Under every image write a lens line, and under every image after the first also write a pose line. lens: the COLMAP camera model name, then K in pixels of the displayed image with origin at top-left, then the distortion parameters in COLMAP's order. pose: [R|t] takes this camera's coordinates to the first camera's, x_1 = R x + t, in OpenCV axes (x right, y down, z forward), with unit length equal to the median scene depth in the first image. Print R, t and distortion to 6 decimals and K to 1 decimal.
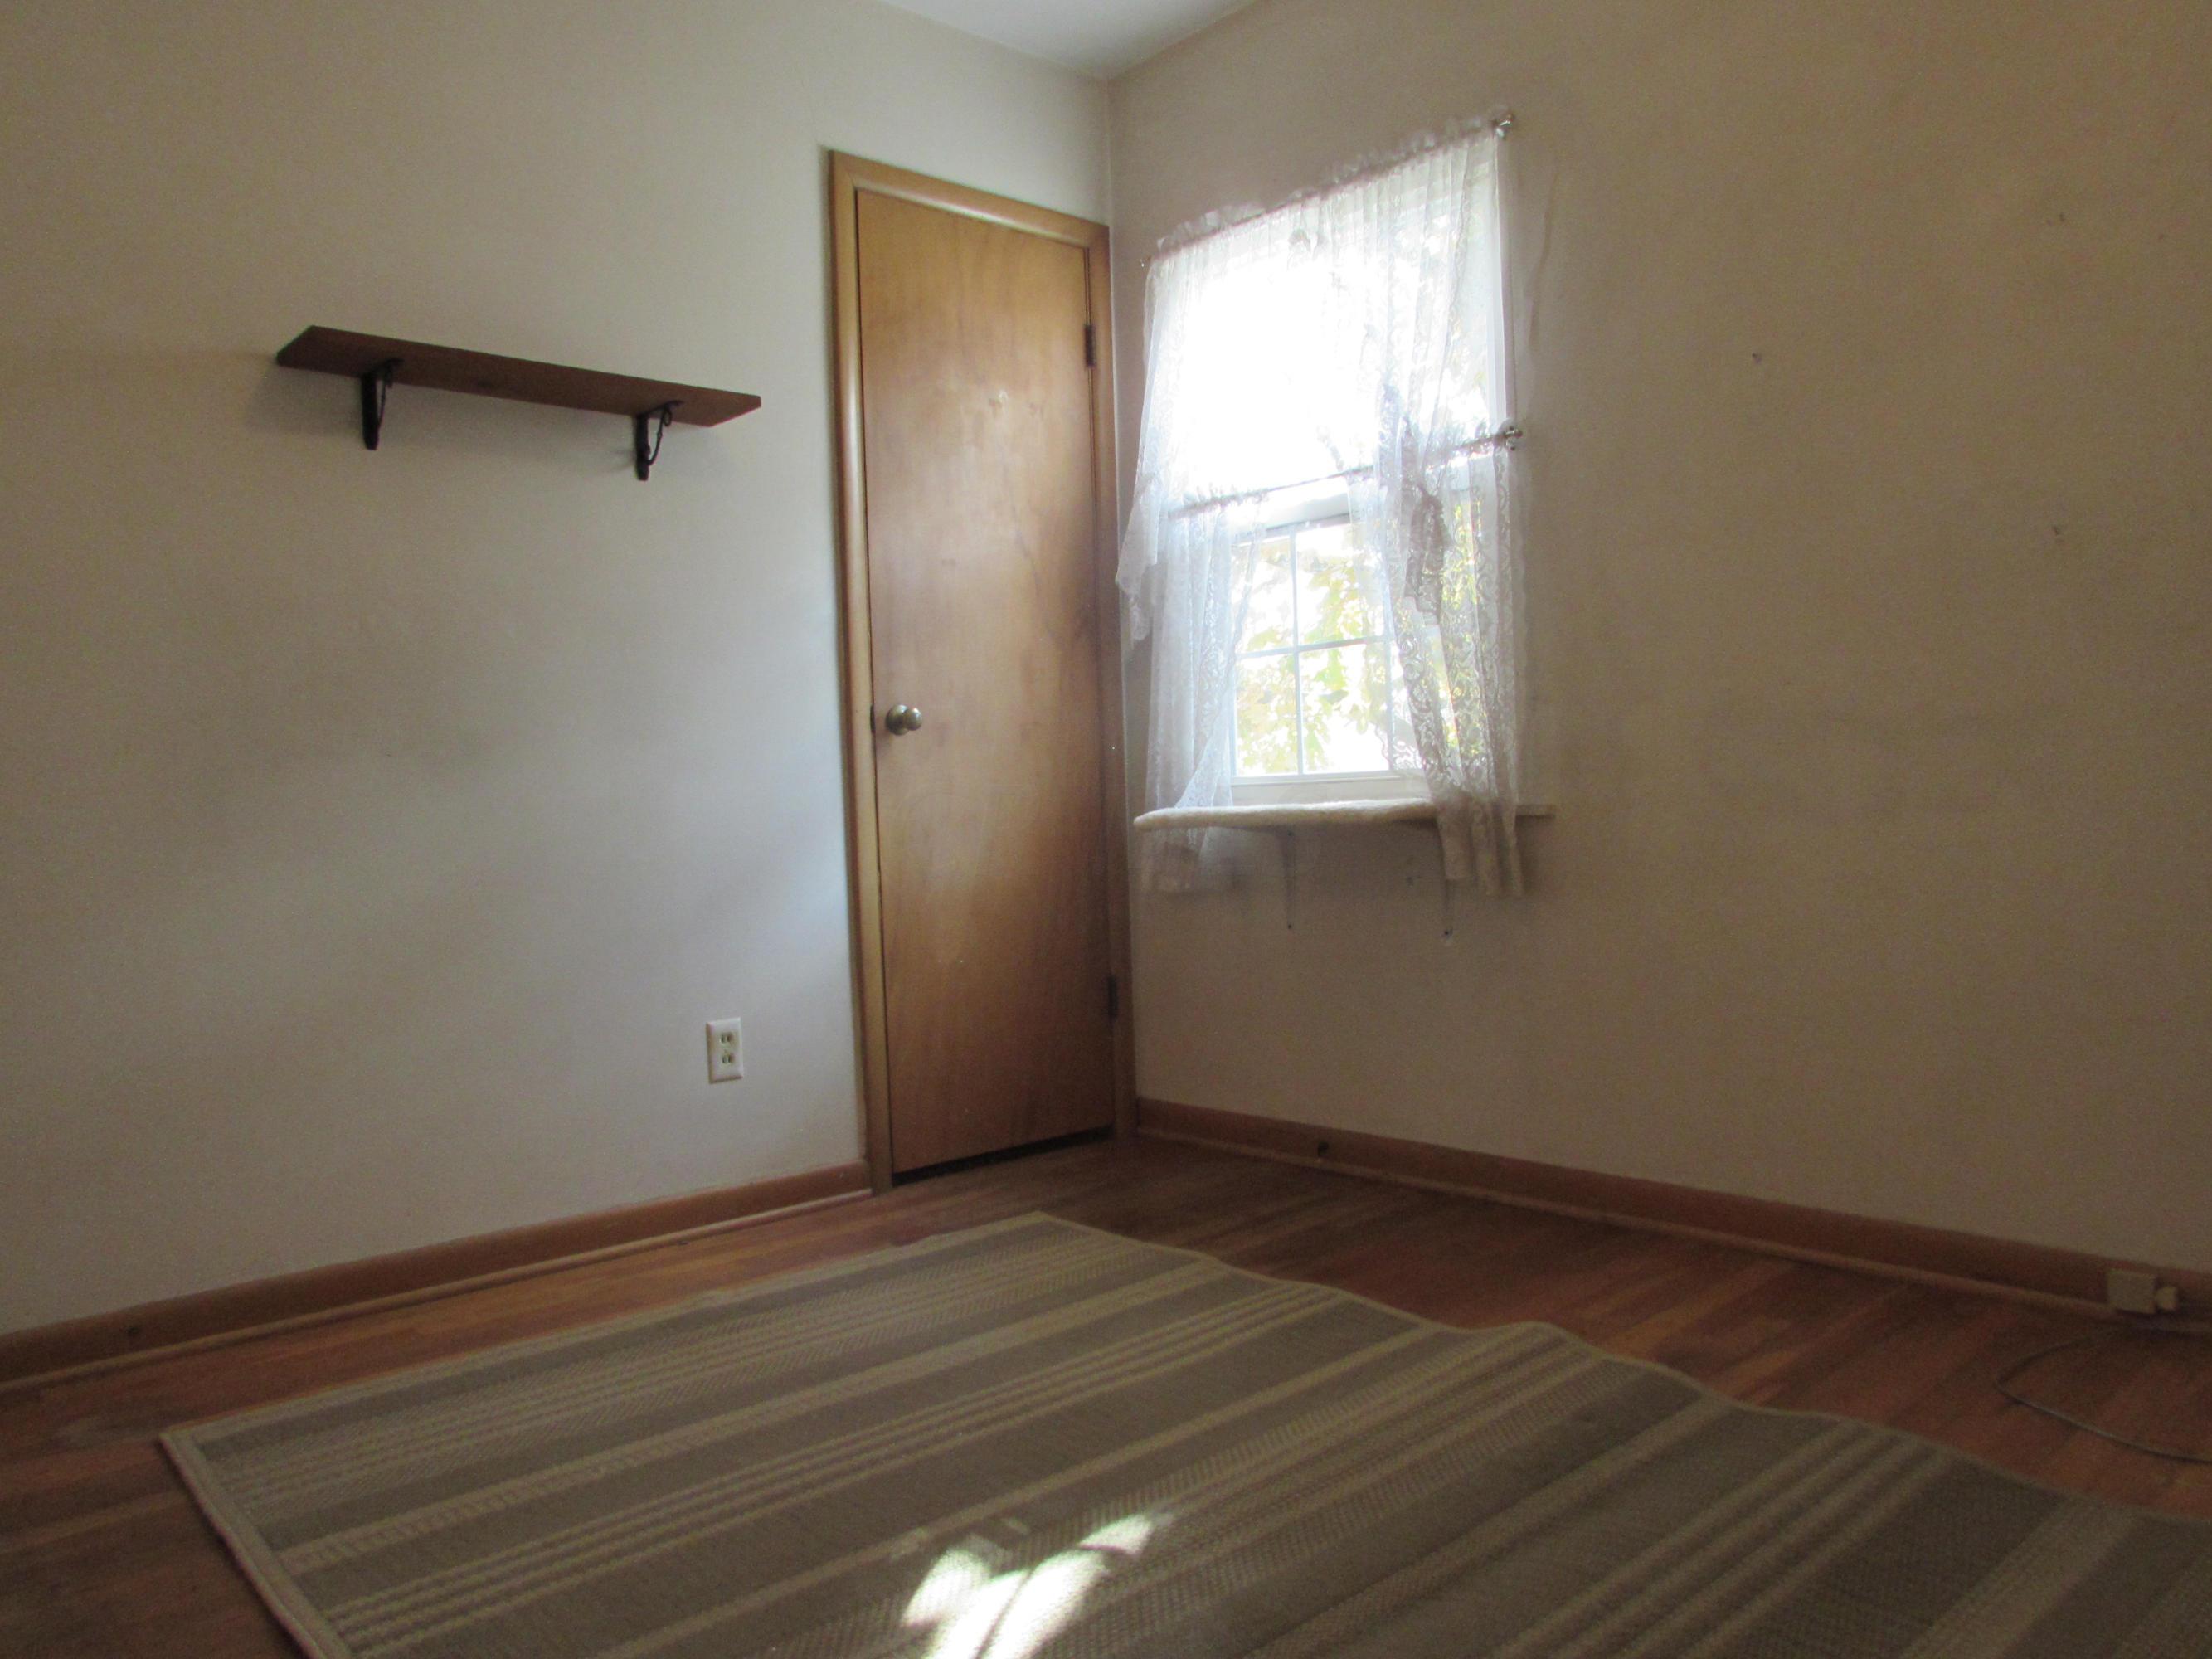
lens RADIAL K [[1603.1, 0, 1103.4], [0, 1603.1, 820.9], [0, 0, 1]] dist [-0.035826, 0.004210]
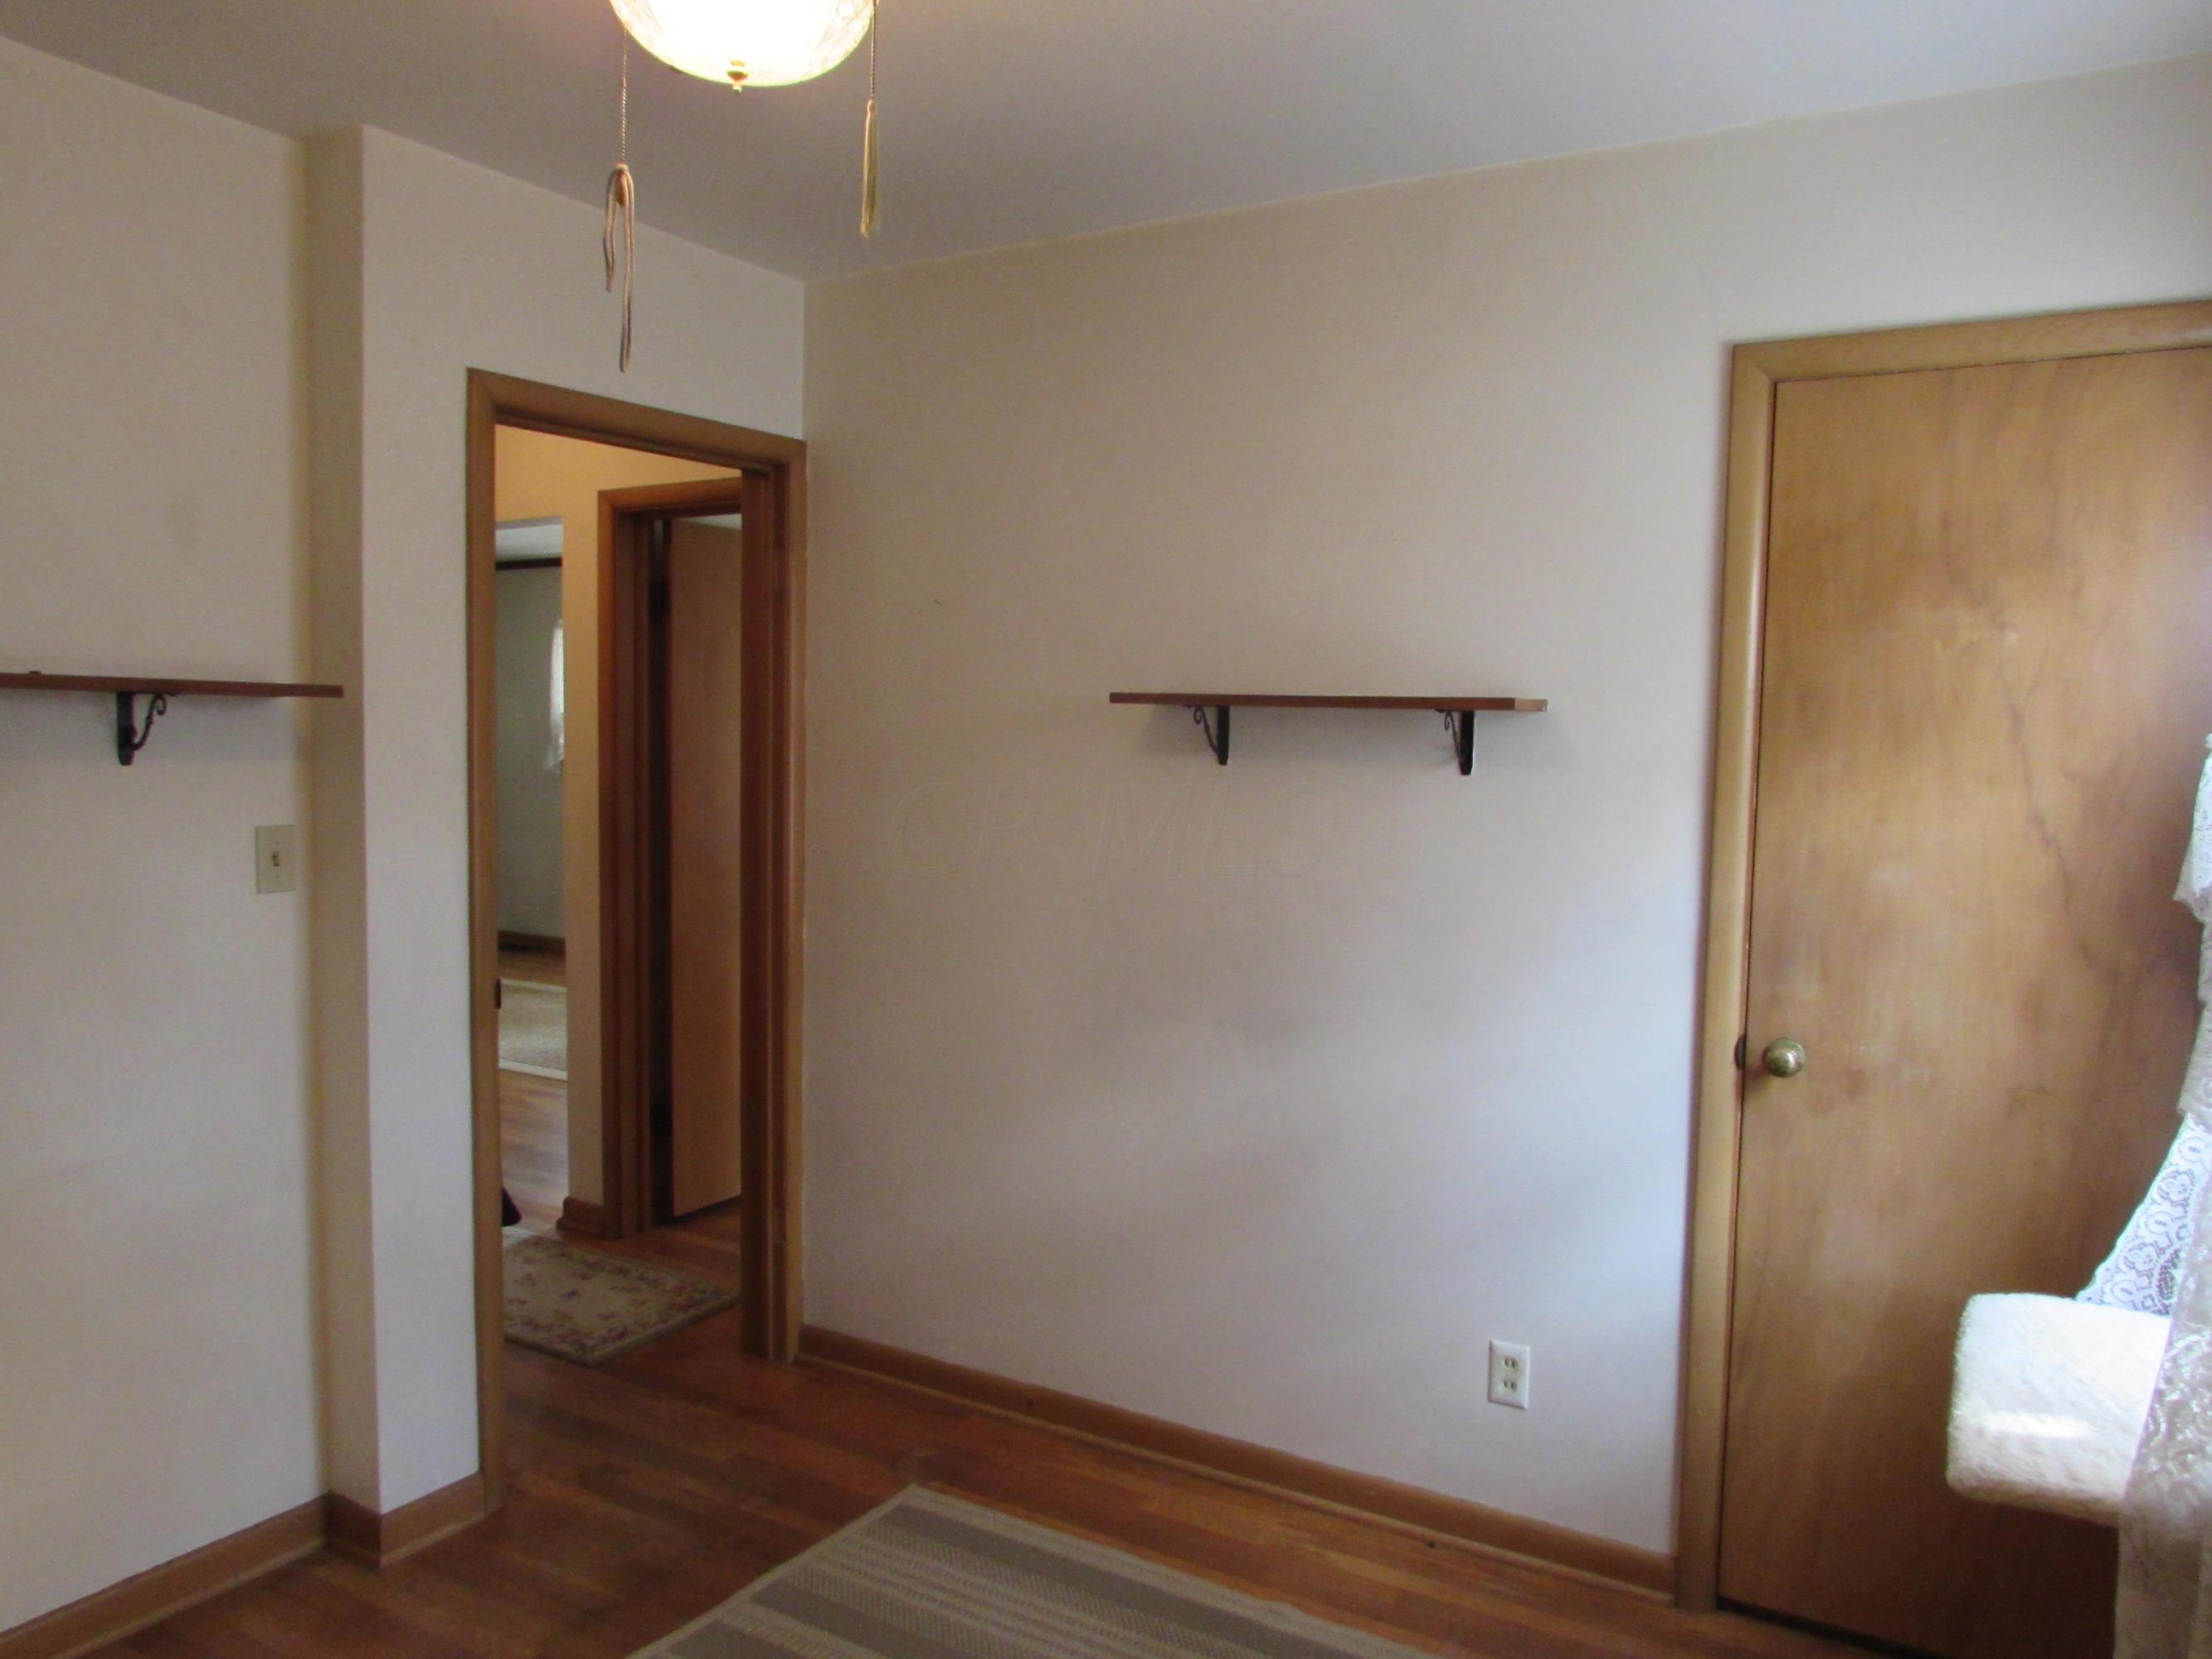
lens RADIAL K [[1603.1, 0, 1103.7], [0, 1603.1, 836.8], [0, 0, 1]] dist [-0.035826, 0.004210]
pose [[0.296770, 0.114589, -0.948049, 0.544937], [-0.042160, 0.993379, 0.106870, -0.260940], [0.954018, 0.008254, 0.299636, 0.486540]]
